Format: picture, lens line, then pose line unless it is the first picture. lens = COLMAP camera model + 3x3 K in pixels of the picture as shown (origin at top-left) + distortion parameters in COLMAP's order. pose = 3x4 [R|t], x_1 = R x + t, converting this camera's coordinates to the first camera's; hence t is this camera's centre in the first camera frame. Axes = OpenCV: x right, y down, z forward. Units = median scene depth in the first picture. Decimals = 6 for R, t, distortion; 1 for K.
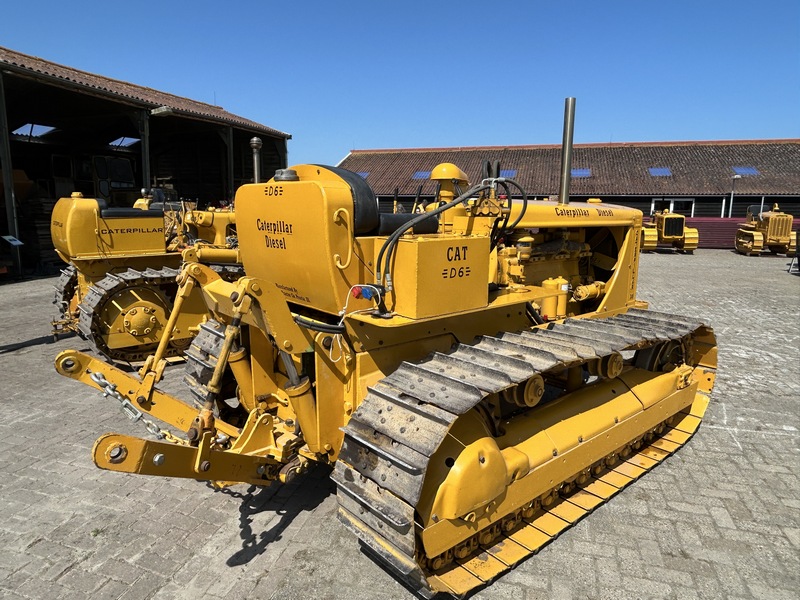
lens RADIAL K [[532.3, 0, 395.1], [0, 532.3, 297.4], [0, 0, 1]] dist [-0.002511, -0.004305]
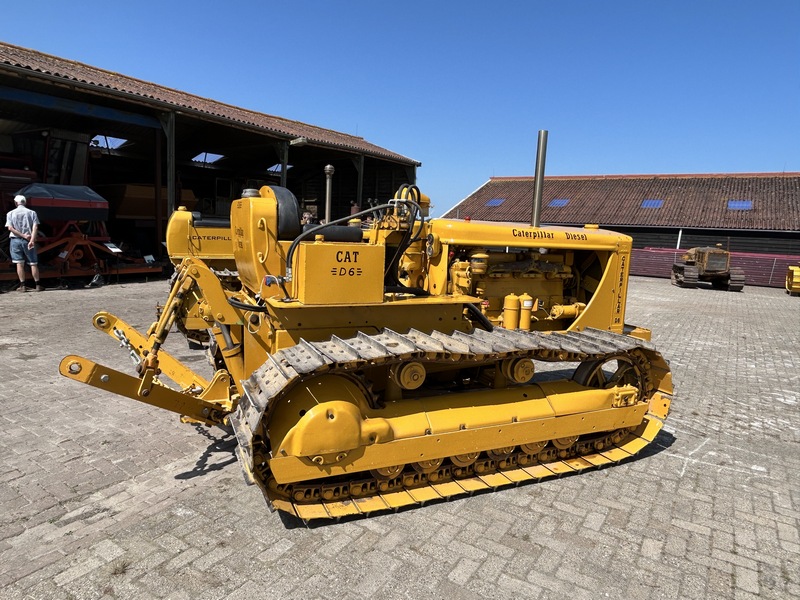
lens RADIAL K [[532.3, 0, 395.1], [0, 532.3, 297.4], [0, 0, 1]] dist [-0.002511, -0.004305]
pose [[0.958962, 0.072092, -0.274217, 0.393089], [-0.085077, 0.995733, -0.035743, 0.033716], [0.270470, 0.057606, 0.961003, -0.122159]]
